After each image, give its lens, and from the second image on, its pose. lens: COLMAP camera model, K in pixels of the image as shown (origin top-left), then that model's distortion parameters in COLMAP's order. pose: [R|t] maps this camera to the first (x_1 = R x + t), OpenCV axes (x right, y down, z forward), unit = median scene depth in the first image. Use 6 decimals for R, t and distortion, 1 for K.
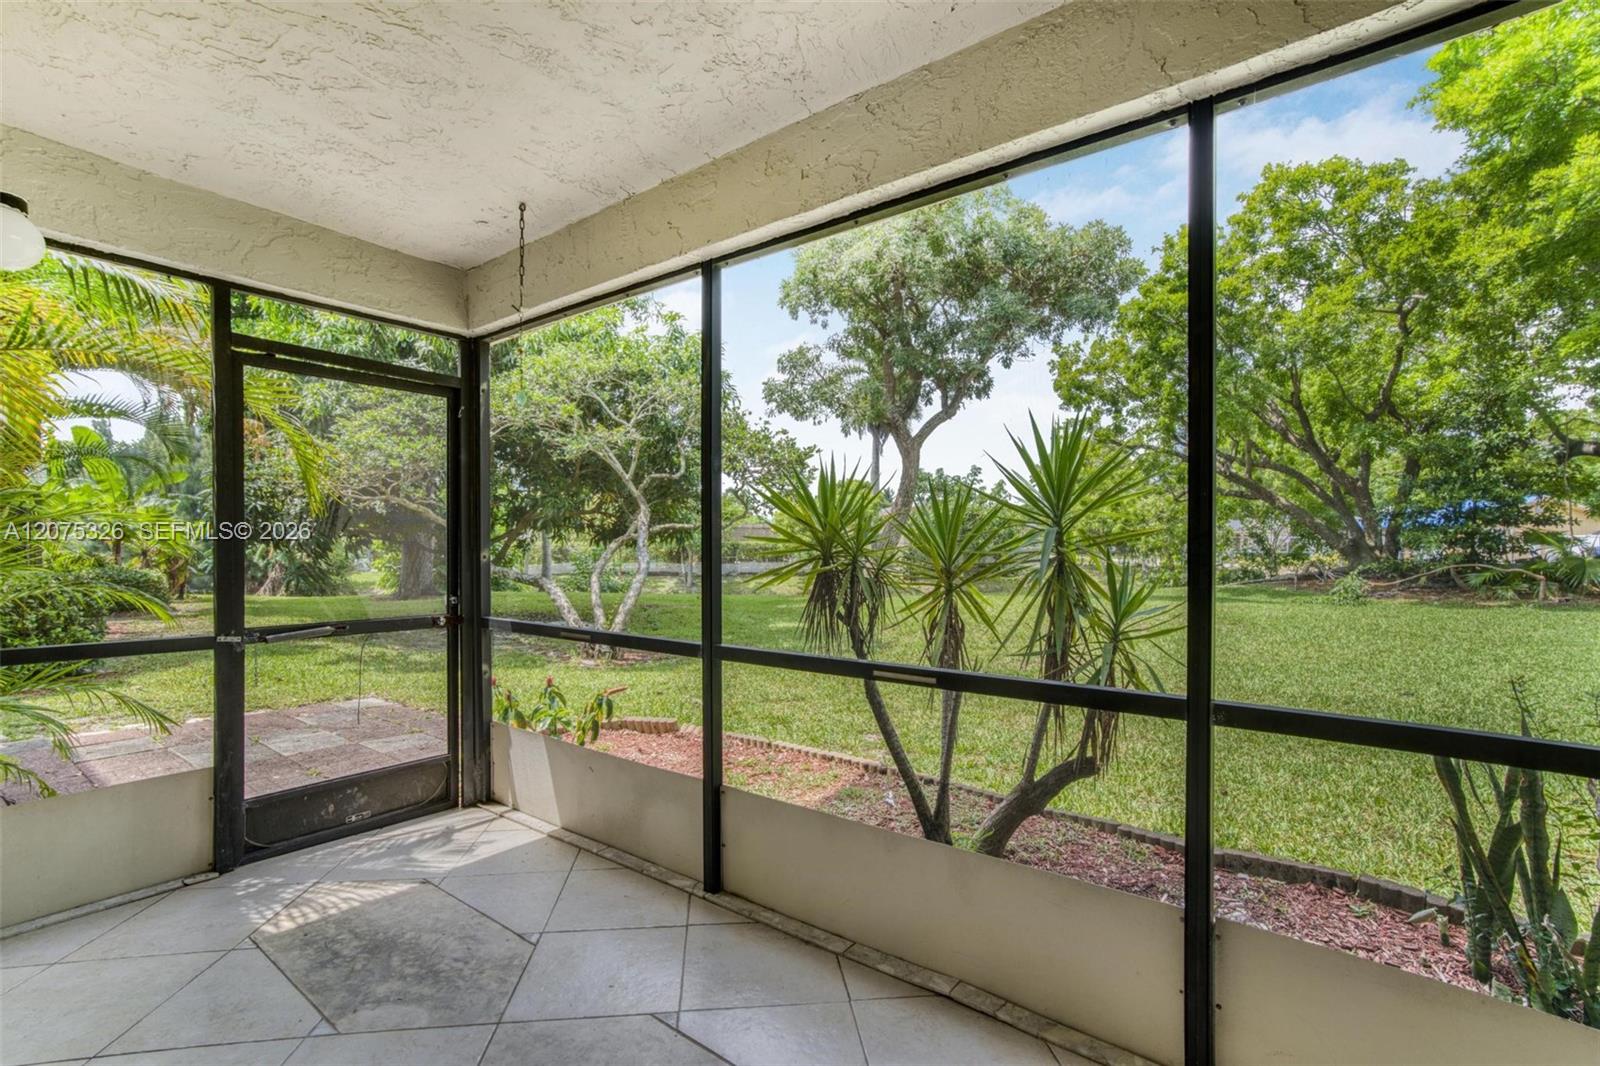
lens RADIAL K [[738.7, 0, 812.6], [0, 738.7, 537.9], [0, 0, 1]] dist [-0.036409, 0.035269]
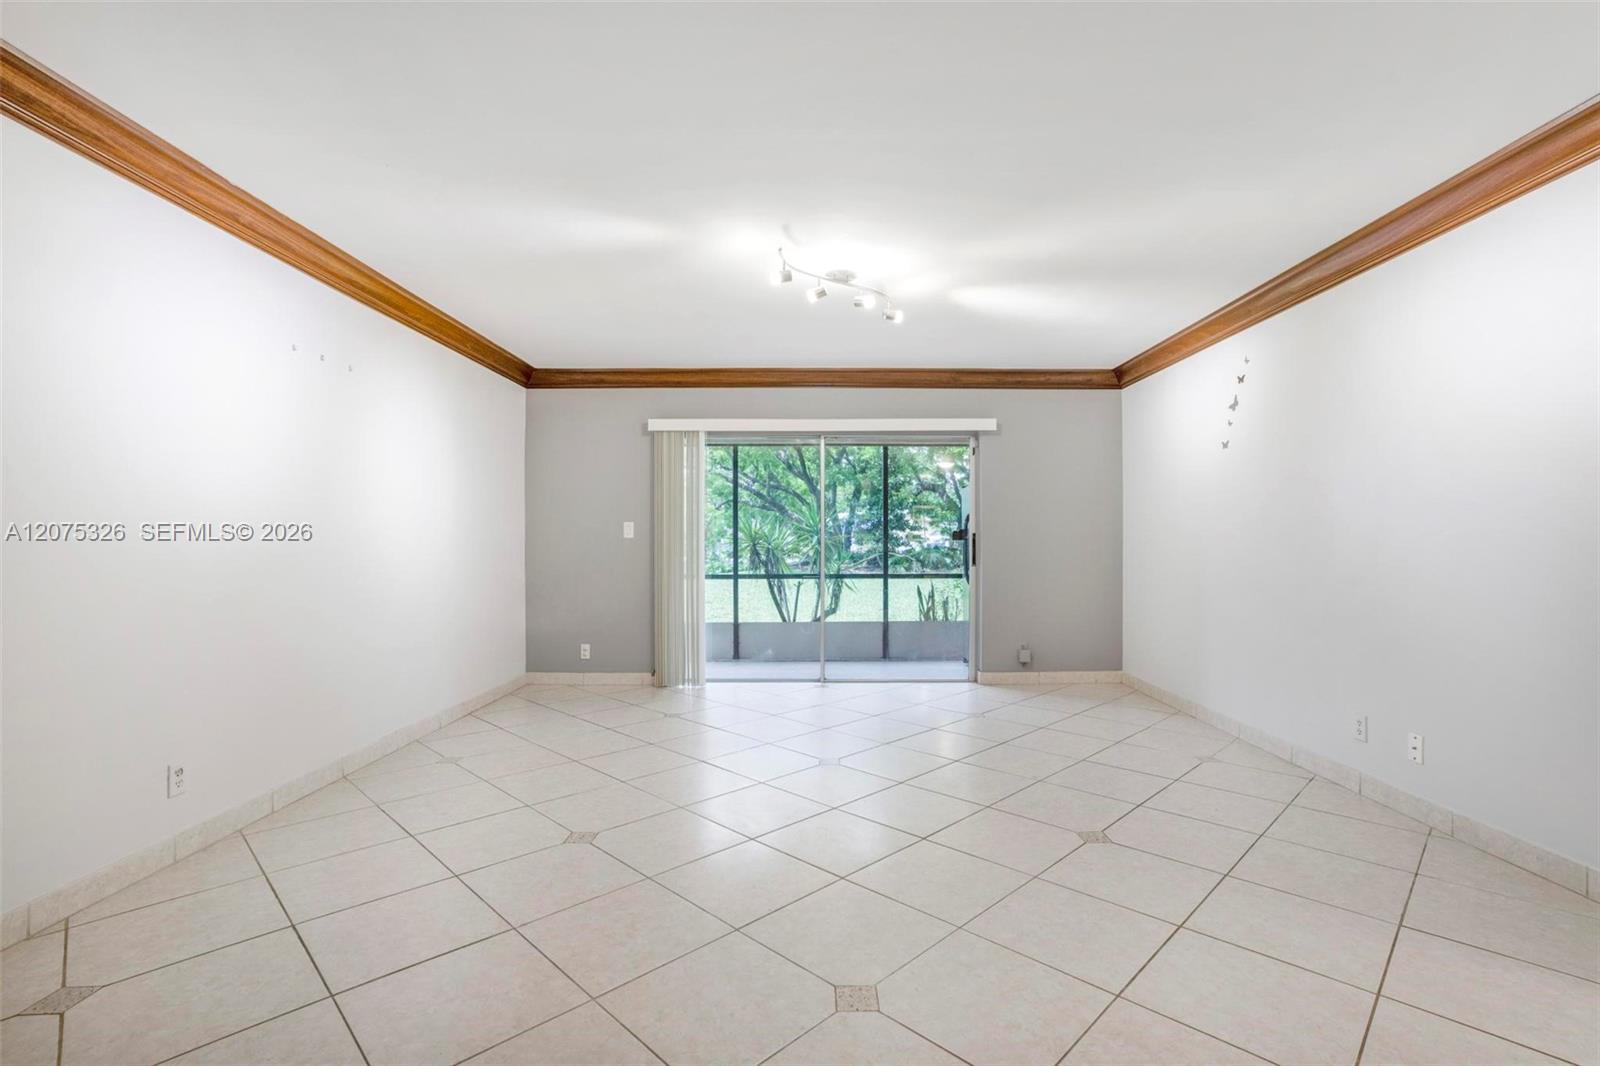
lens RADIAL K [[738.7, 0, 812.6], [0, 738.7, 537.9], [0, 0, 1]] dist [-0.036409, 0.035269]
pose [[0.791616, 0.002235, 0.611015, -0.297614], [-0.003224, 0.999995, 0.000520, -0.000180], [-0.611010, -0.002382, 0.791619, -0.265593]]
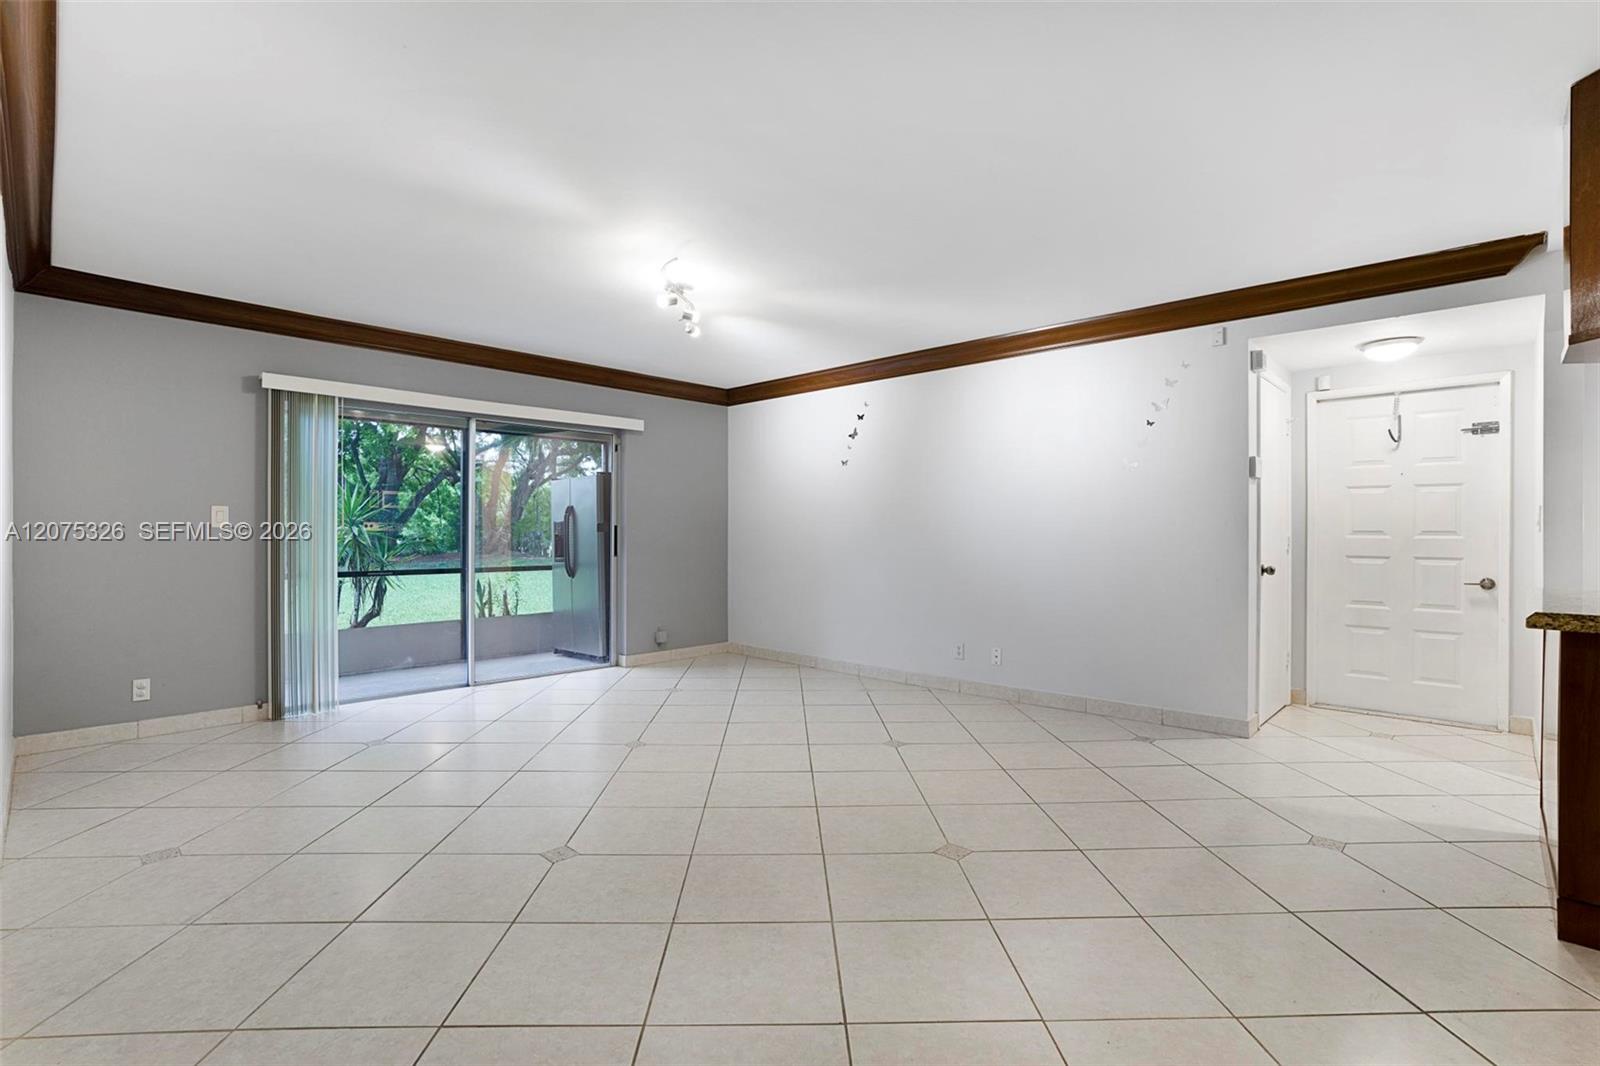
lens RADIAL K [[752.3, 0, 792.7], [0, 752.3, 534.7], [0, 0, 1]] dist [-0.046493, 0.037334]
pose [[0.119572, -0.001246, 0.992825, -0.397041], [-0.007861, 0.999967, 0.002201, 0.000633], [-0.992794, -0.008067, 0.119559, -0.157118]]
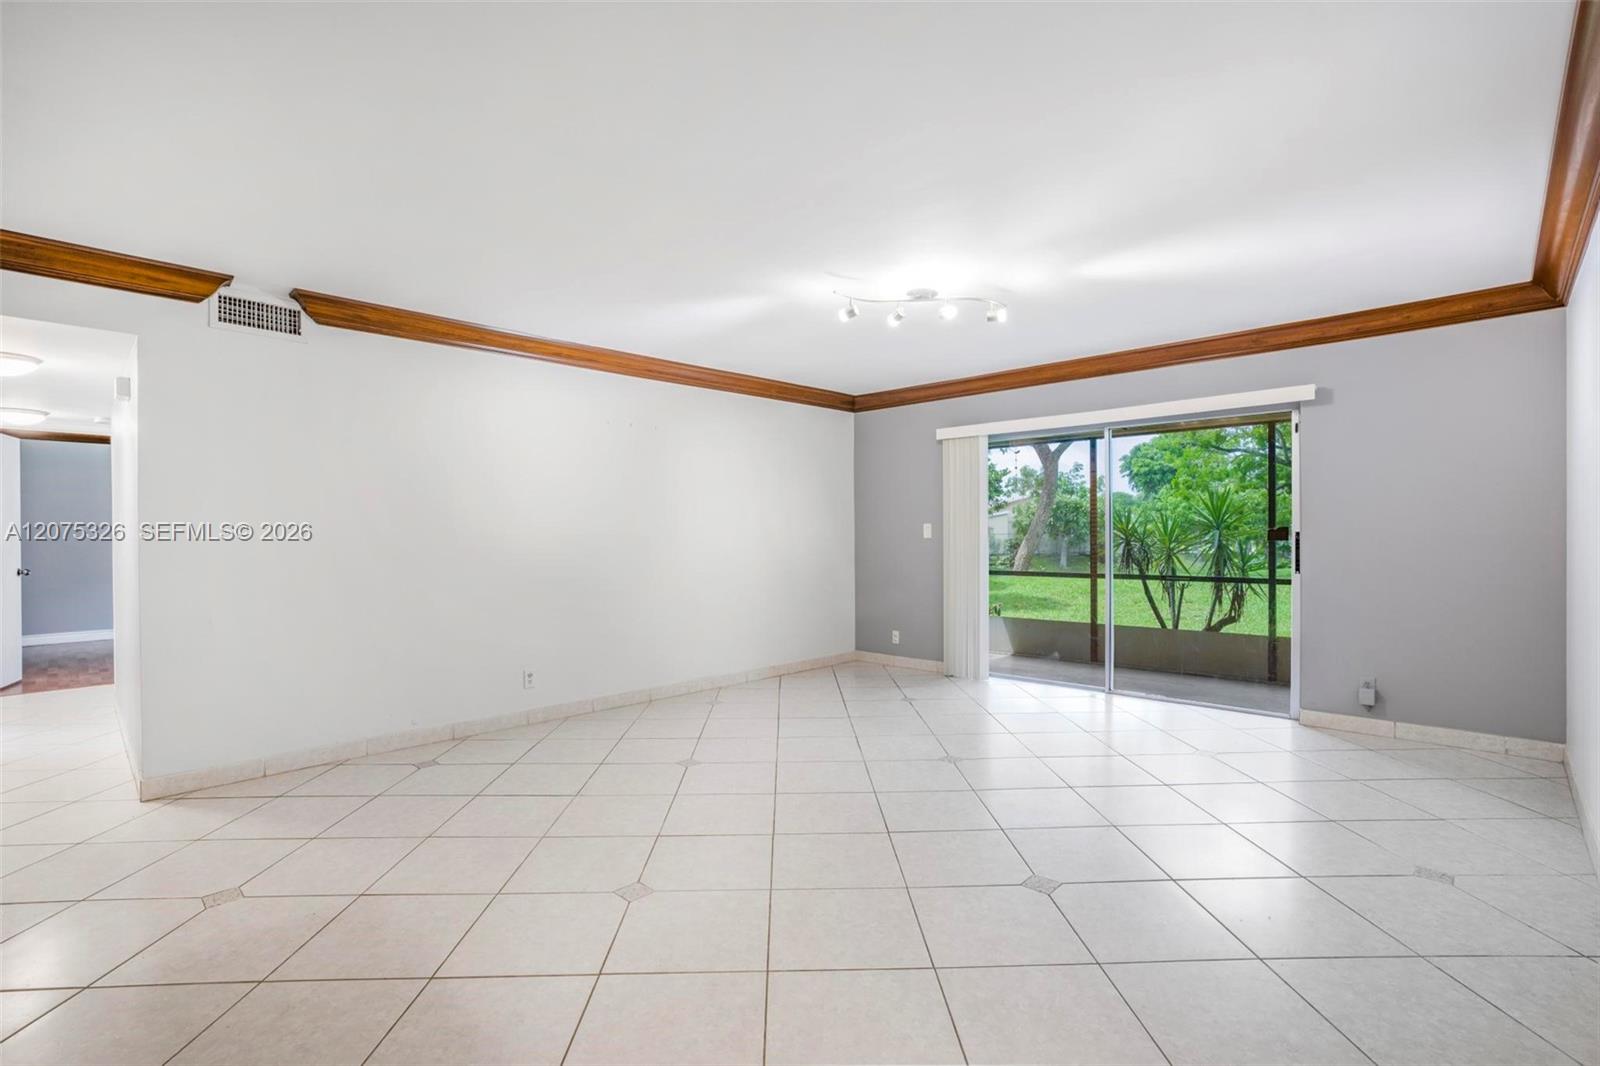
lens RADIAL K [[738.7, 0, 812.6], [0, 738.7, 537.9], [0, 0, 1]] dist [-0.036409, 0.035269]
pose [[0.995133, -0.005364, -0.098390, -0.162595], [0.006531, 0.999912, 0.011535, -0.005113], [0.098319, -0.012122, 0.995081, -0.332456]]
